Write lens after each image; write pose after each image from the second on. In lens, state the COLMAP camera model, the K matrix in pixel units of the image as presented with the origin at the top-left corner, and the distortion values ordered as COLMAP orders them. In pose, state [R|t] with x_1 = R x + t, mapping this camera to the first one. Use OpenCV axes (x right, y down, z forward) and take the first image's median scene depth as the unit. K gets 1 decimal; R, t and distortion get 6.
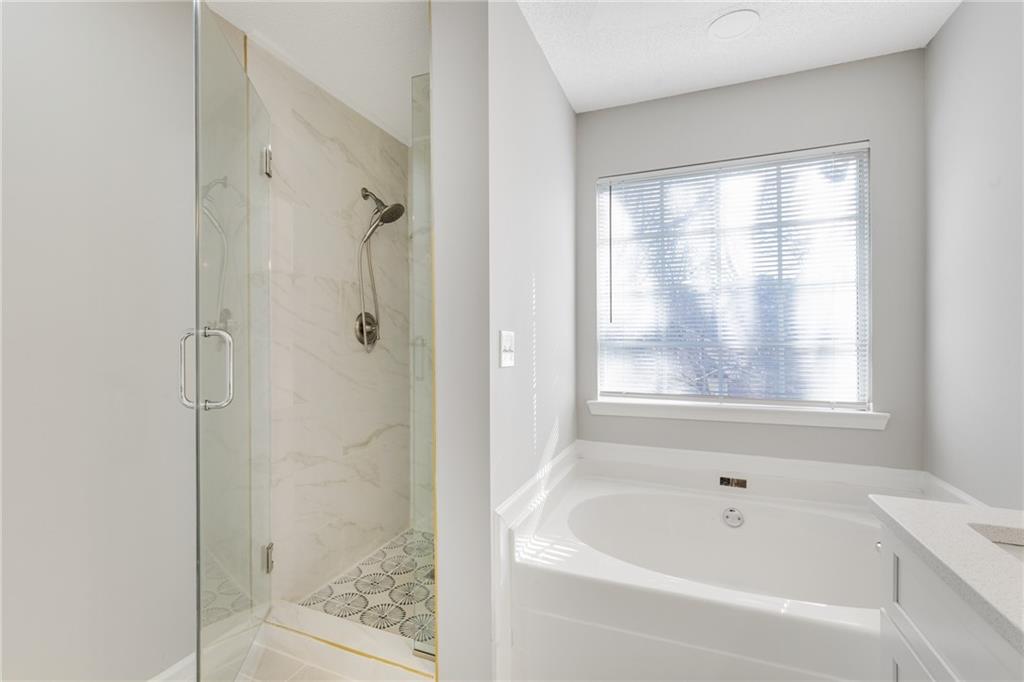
lens RADIAL K [[454.9, 0, 509.2], [0, 454.9, 334.8], [0, 0, 1]] dist [0.002641, 0.000225]
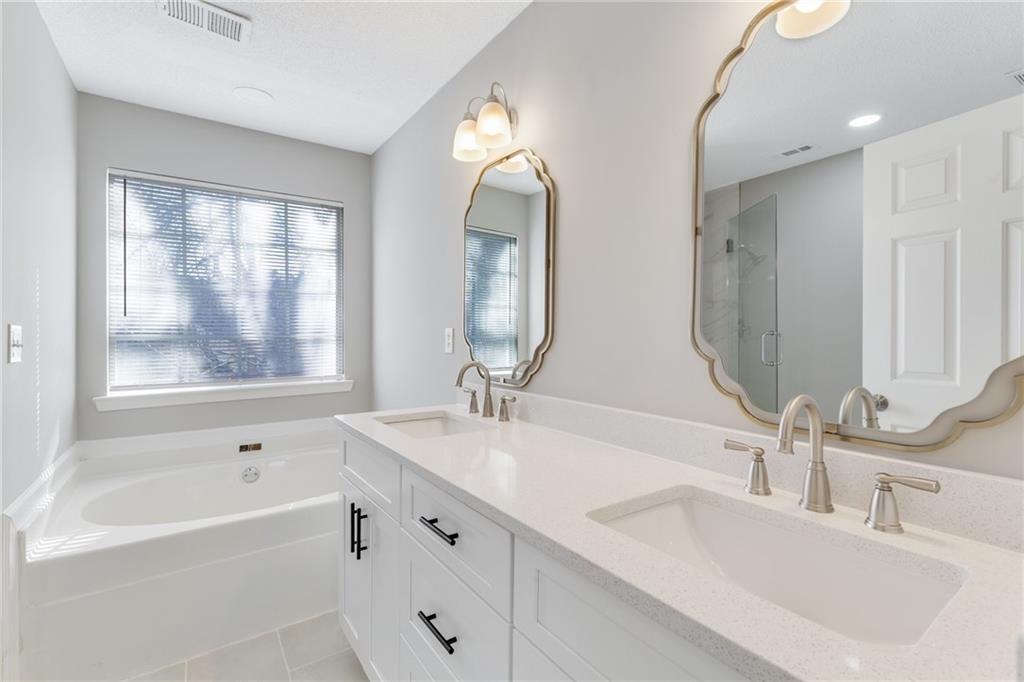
lens RADIAL K [[454.9, 0, 509.2], [0, 454.9, 334.8], [0, 0, 1]] dist [0.002641, 0.000225]
pose [[0.543657, -0.005065, 0.839292, -0.168053], [-0.008861, 0.999891, 0.011774, -0.005749], [-0.839261, -0.013838, 0.543553, -0.267516]]
